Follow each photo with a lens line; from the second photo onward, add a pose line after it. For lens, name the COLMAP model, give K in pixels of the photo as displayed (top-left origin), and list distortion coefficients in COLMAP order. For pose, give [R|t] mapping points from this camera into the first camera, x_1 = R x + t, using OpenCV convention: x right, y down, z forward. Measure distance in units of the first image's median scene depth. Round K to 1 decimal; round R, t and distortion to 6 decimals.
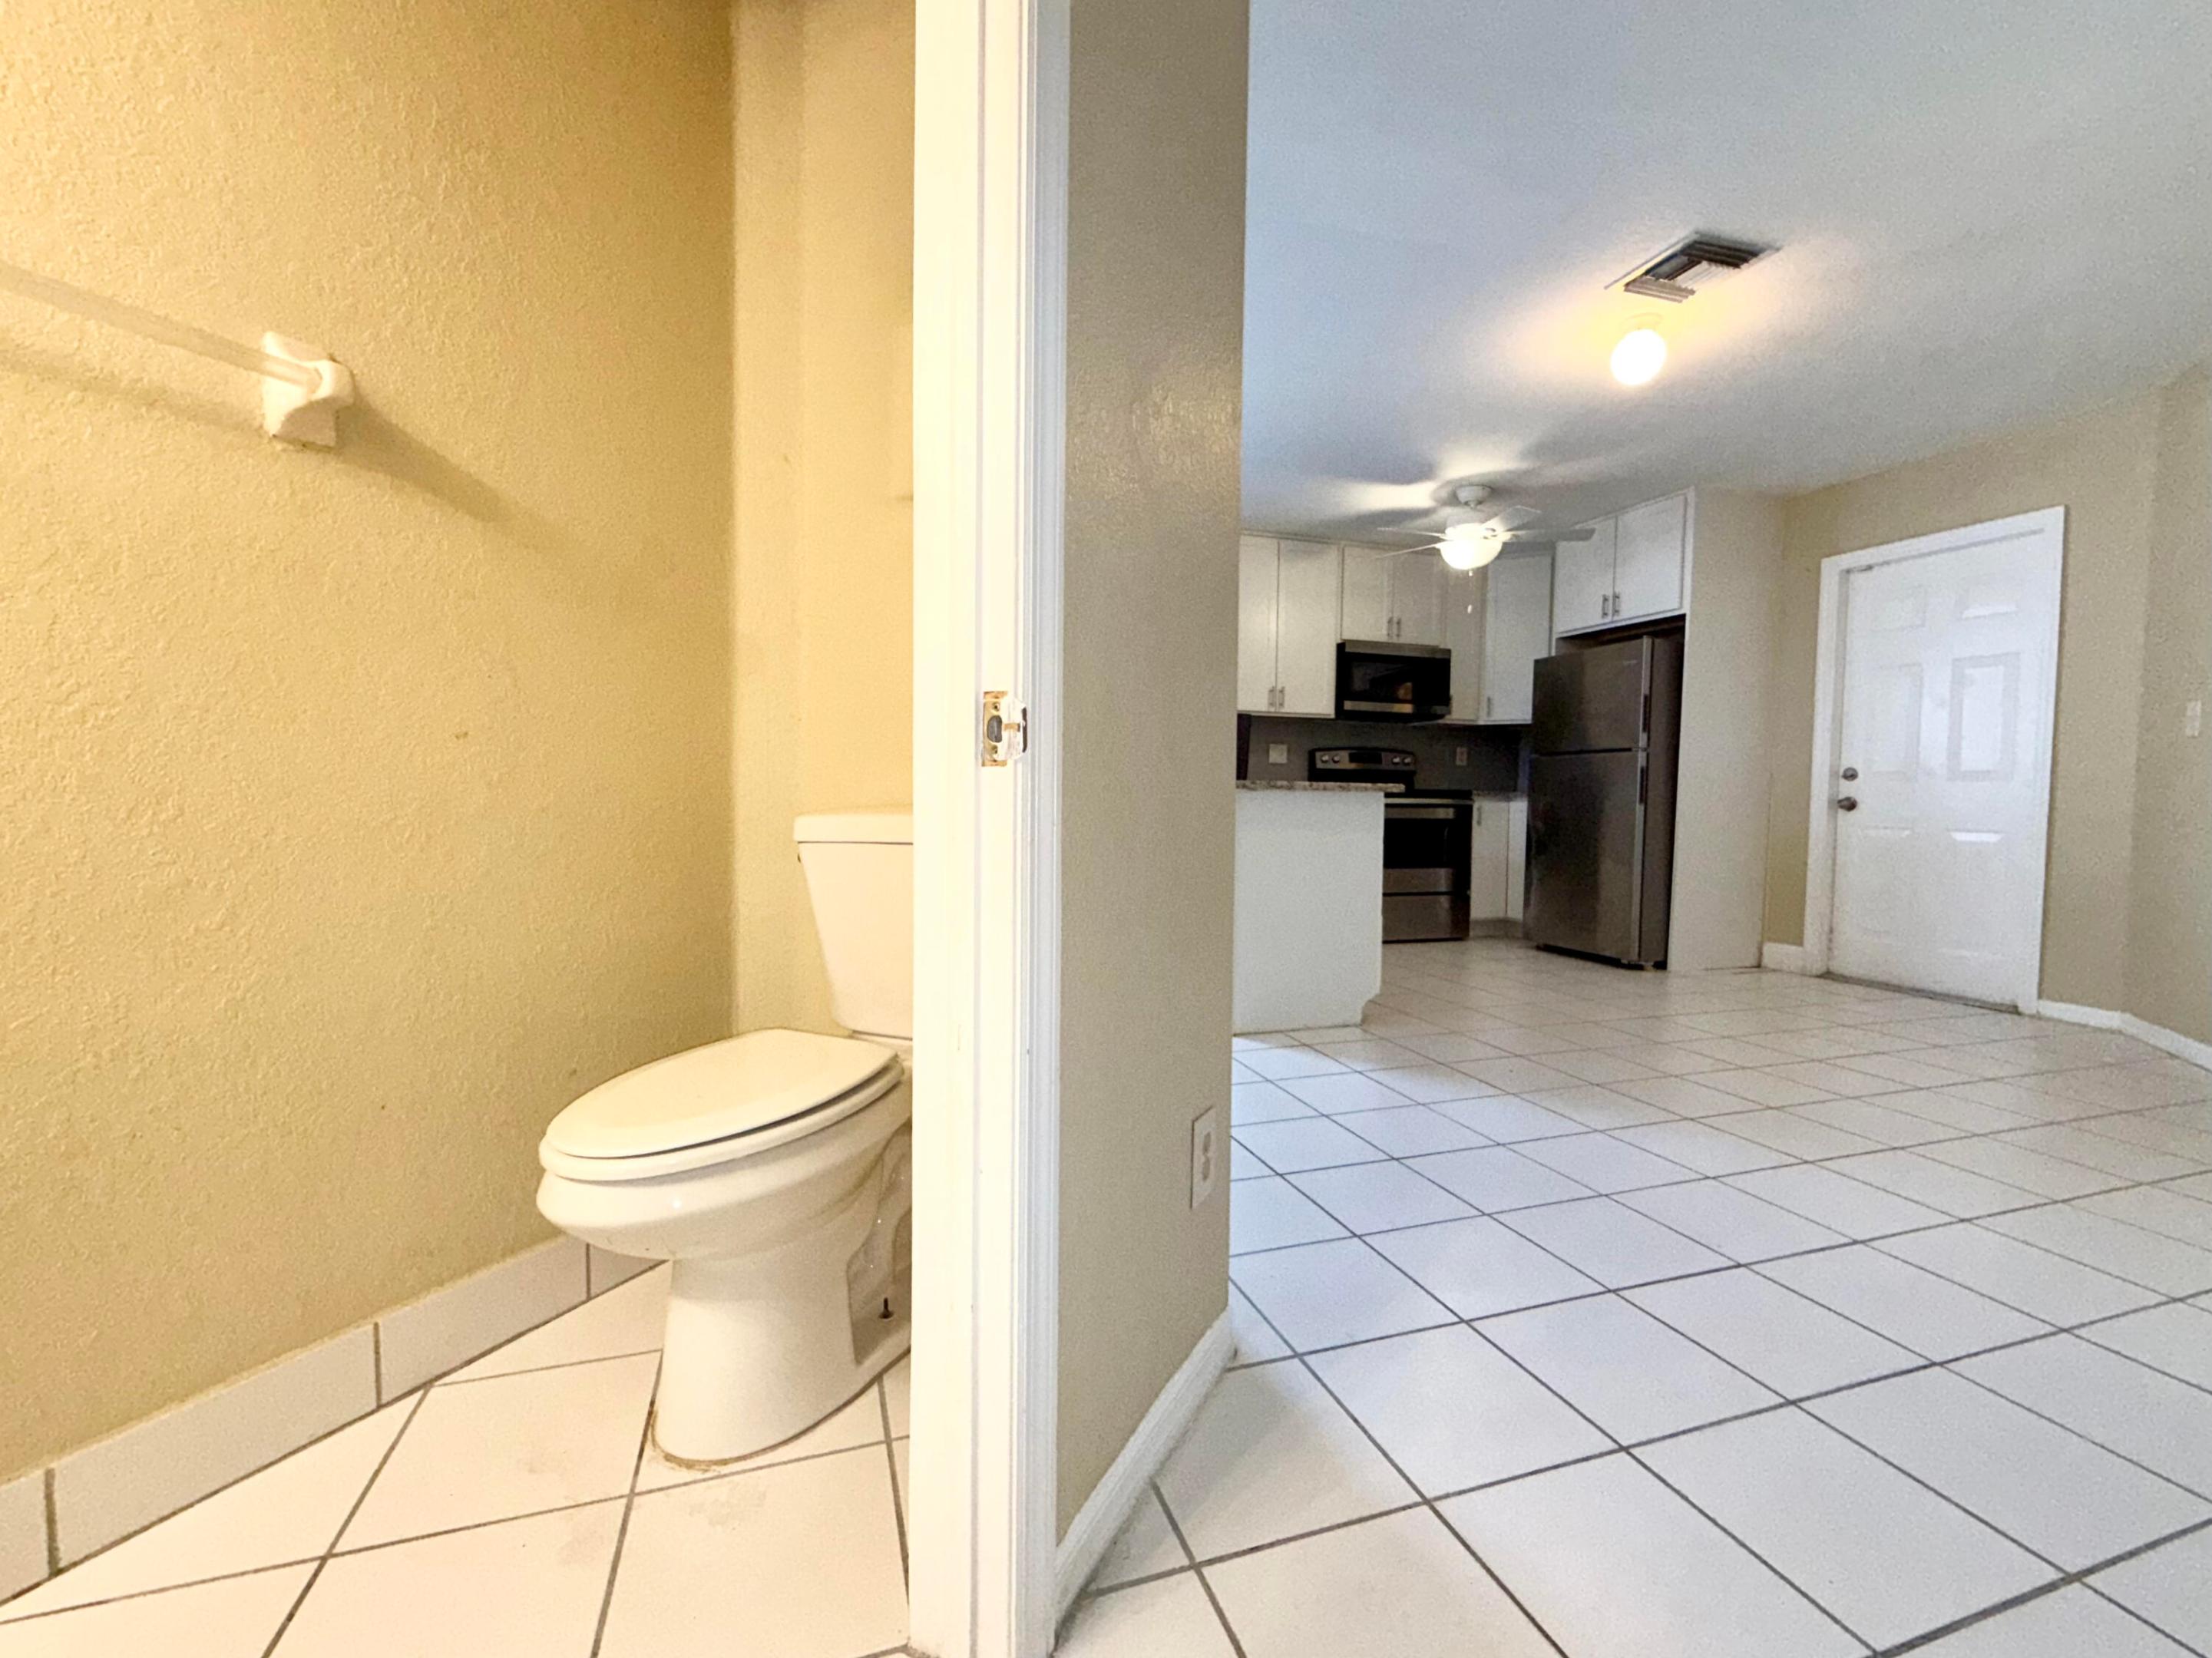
lens RADIAL K [[915.2, 0, 1111.1], [0, 915.2, 832.2], [0, 0, 1]] dist [0.000164, 0.004679]
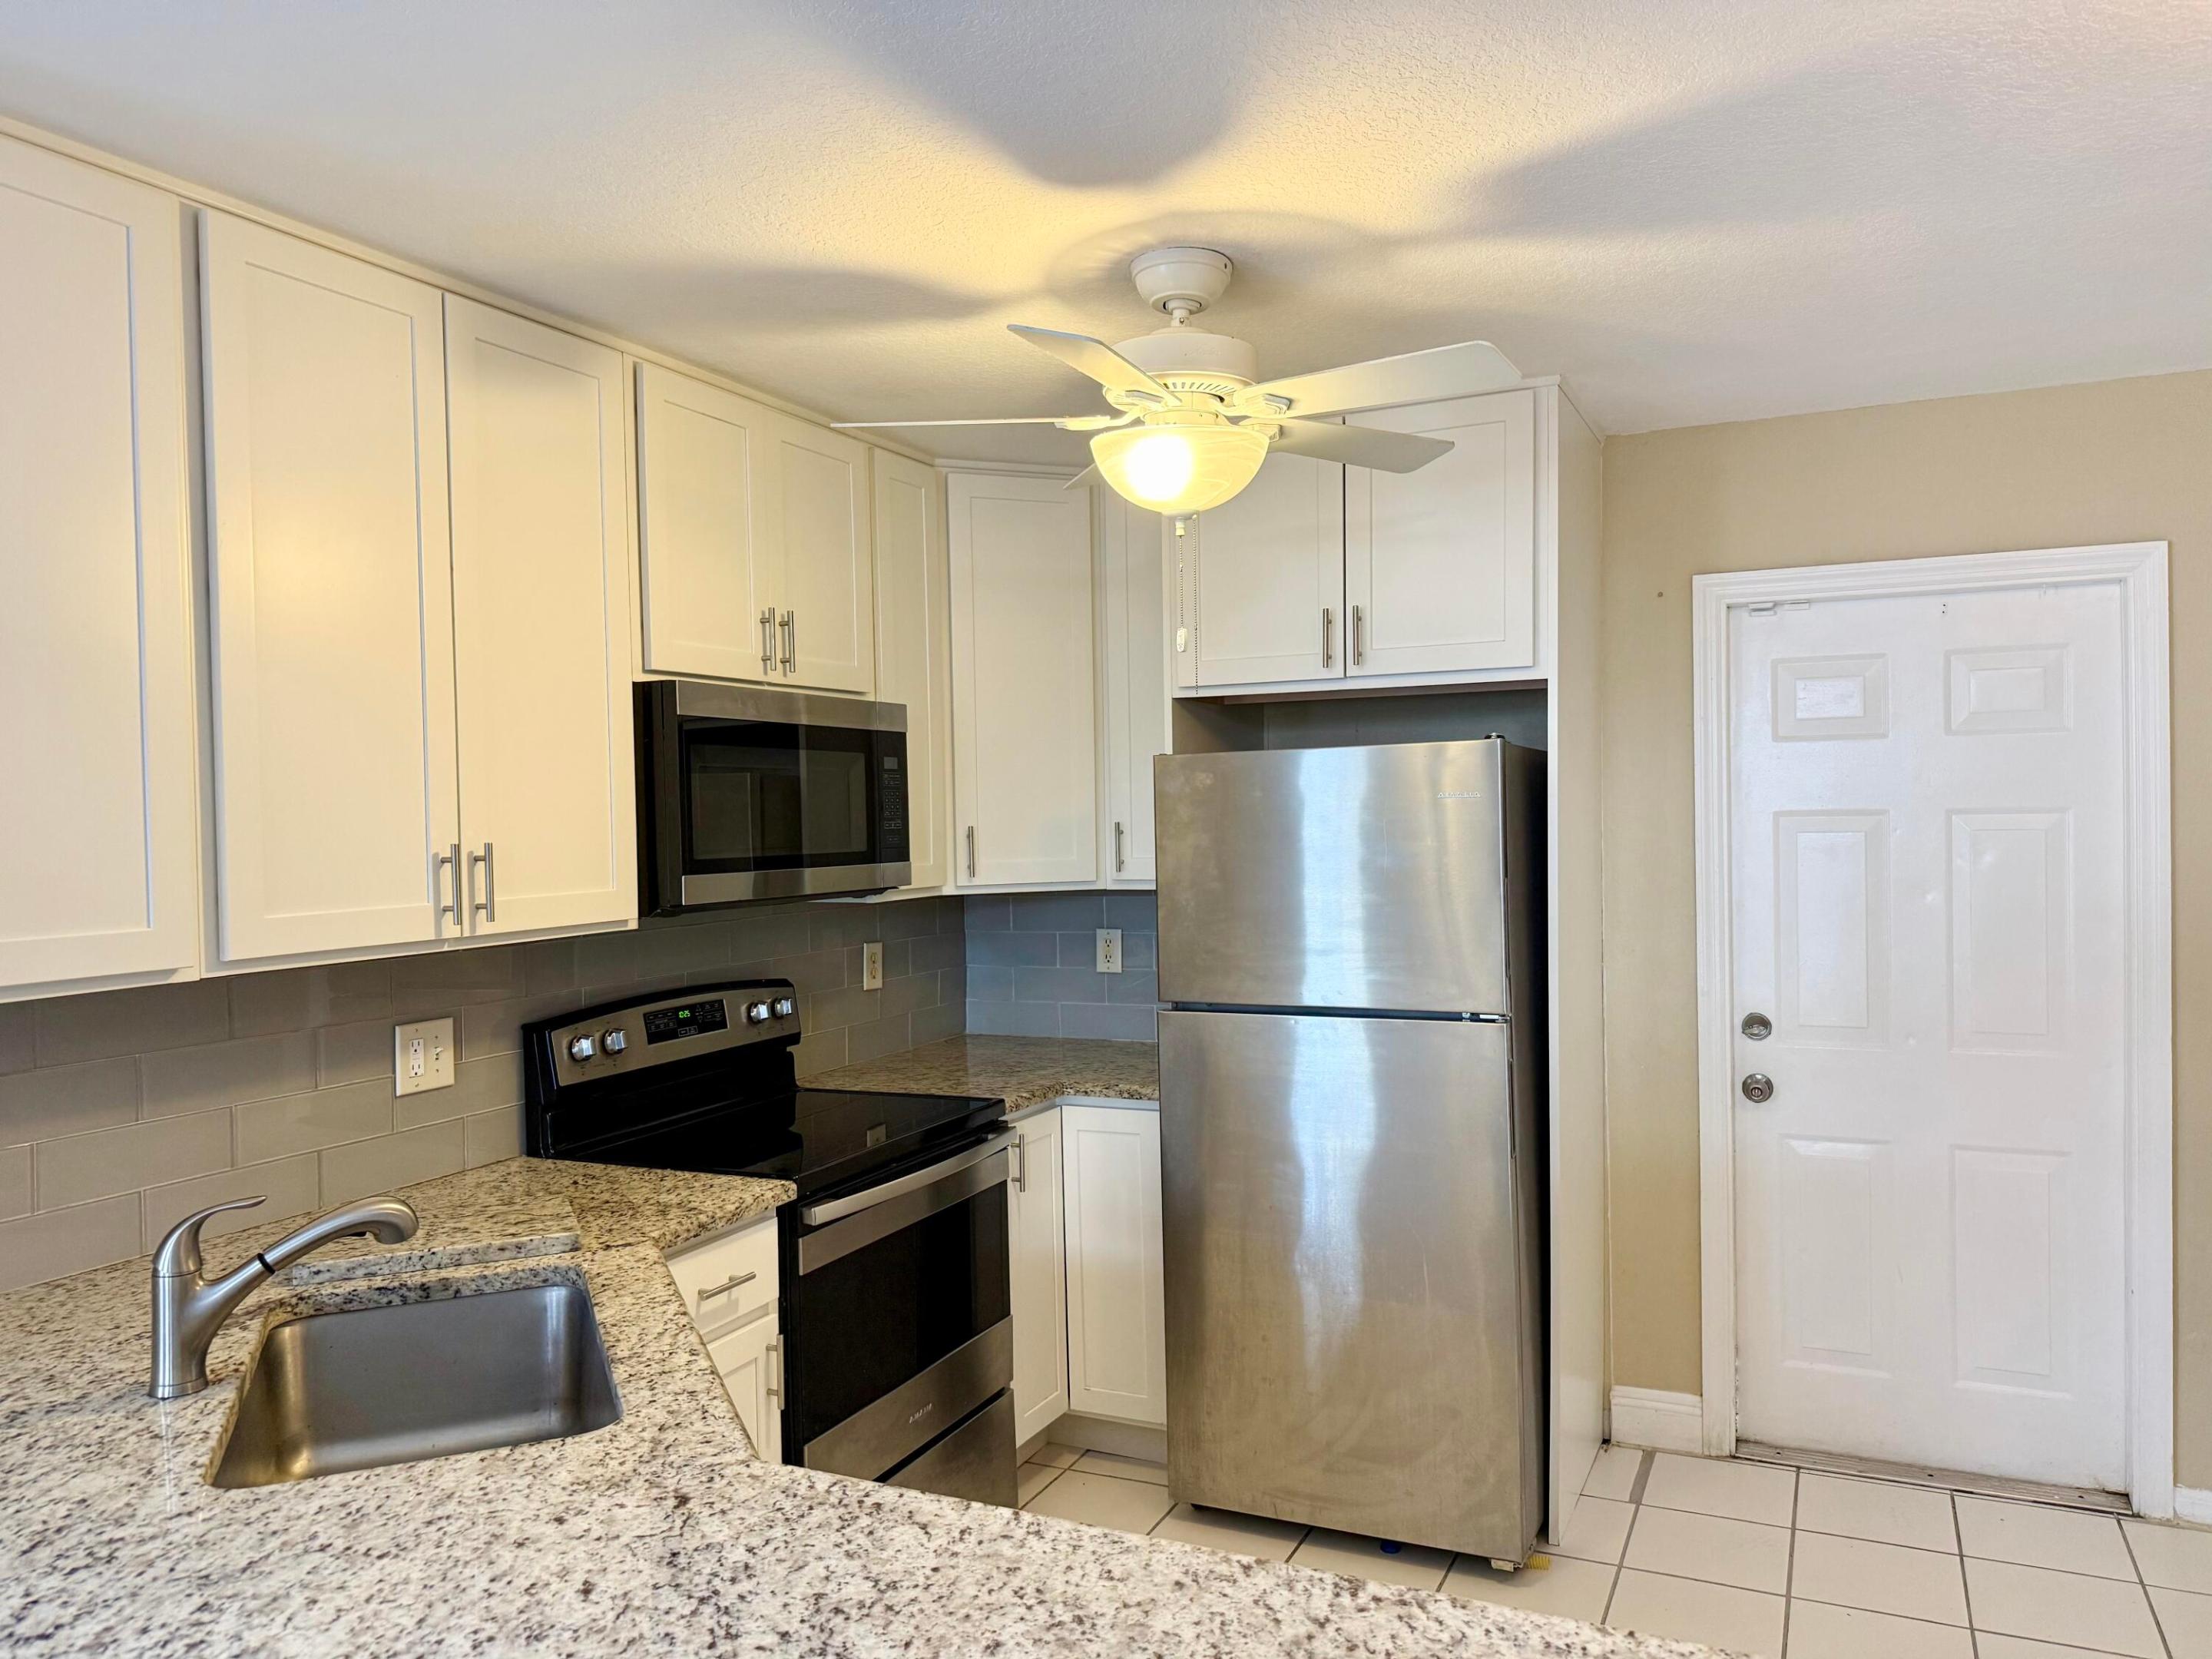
lens RADIAL K [[1563.6, 0, 1109.1], [0, 1563.6, 856.5], [0, 0, 1]] dist [0.087148, -0.121996]
pose [[0.692370, -0.046491, 0.720044, -0.025024], [0.062058, 0.998061, 0.004769, -0.160240], [-0.718869, 0.041383, 0.693913, 0.596878]]
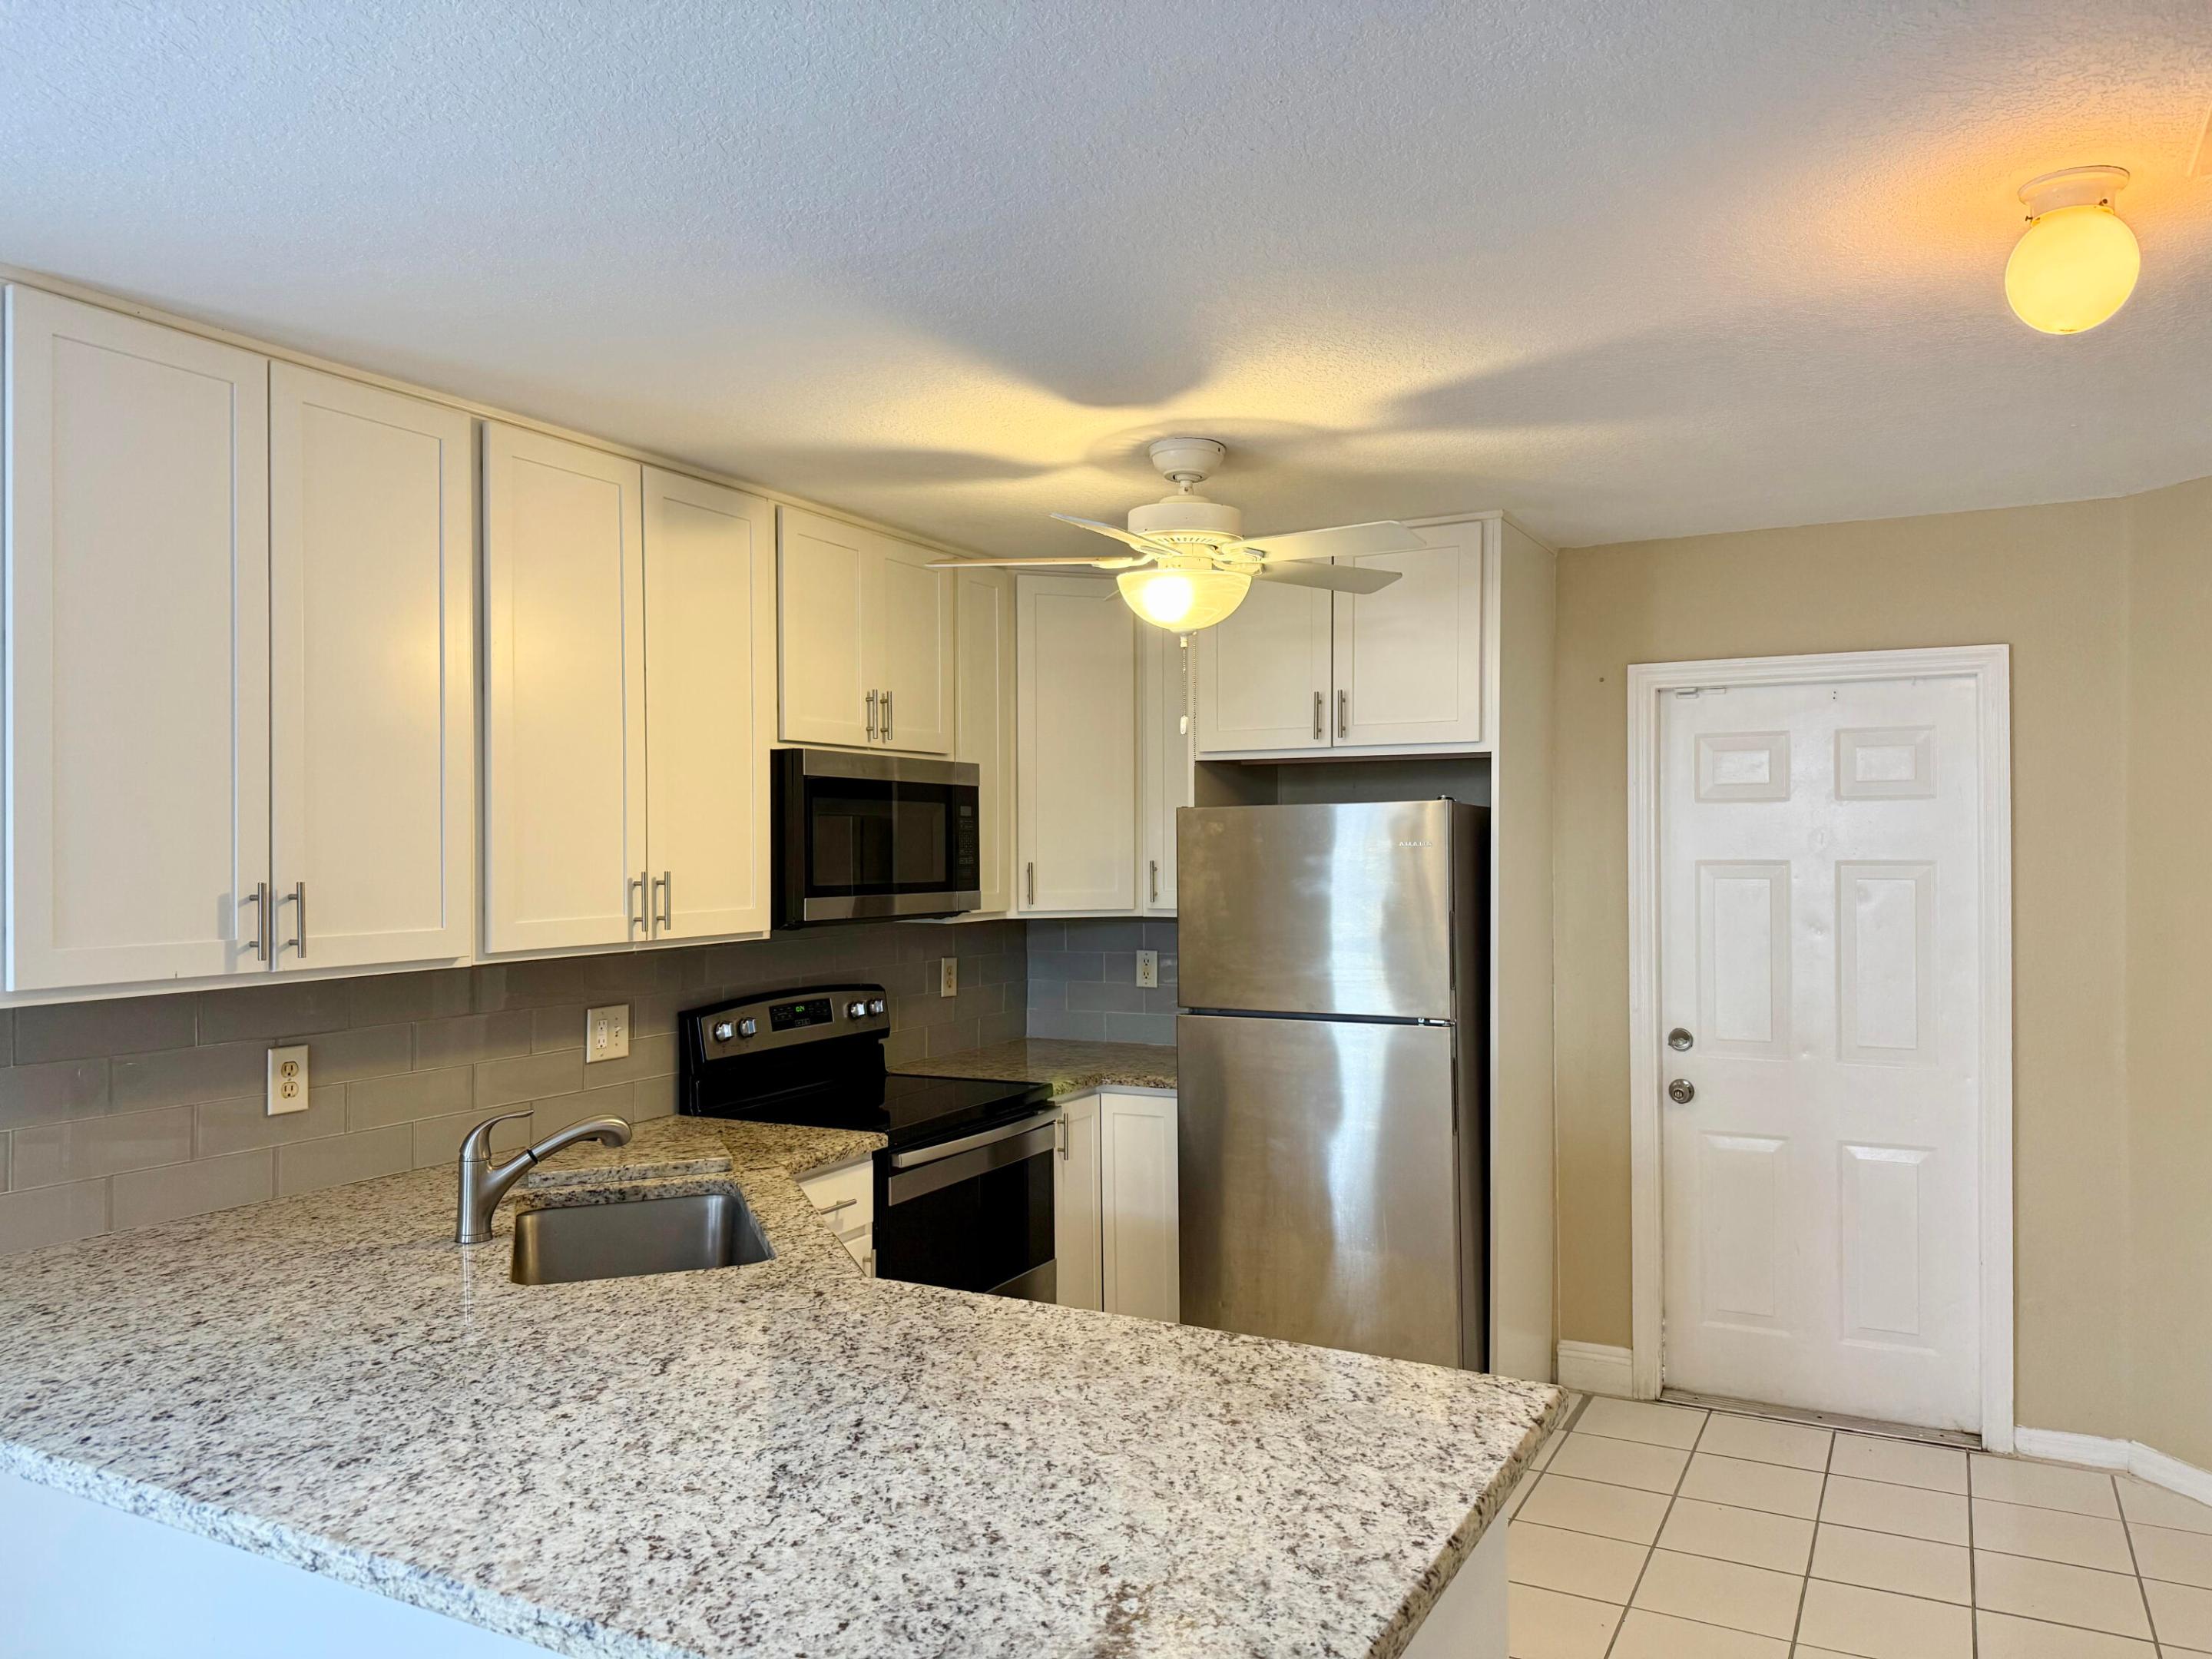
lens RADIAL K [[1563.6, 0, 1109.1], [0, 1563.6, 856.5], [0, 0, 1]] dist [0.087148, -0.121996]
pose [[0.728763, -0.020224, 0.684468, -0.125761], [0.046663, 0.998707, -0.020174, -0.158168], [-0.683175, 0.046641, 0.728764, 0.462261]]
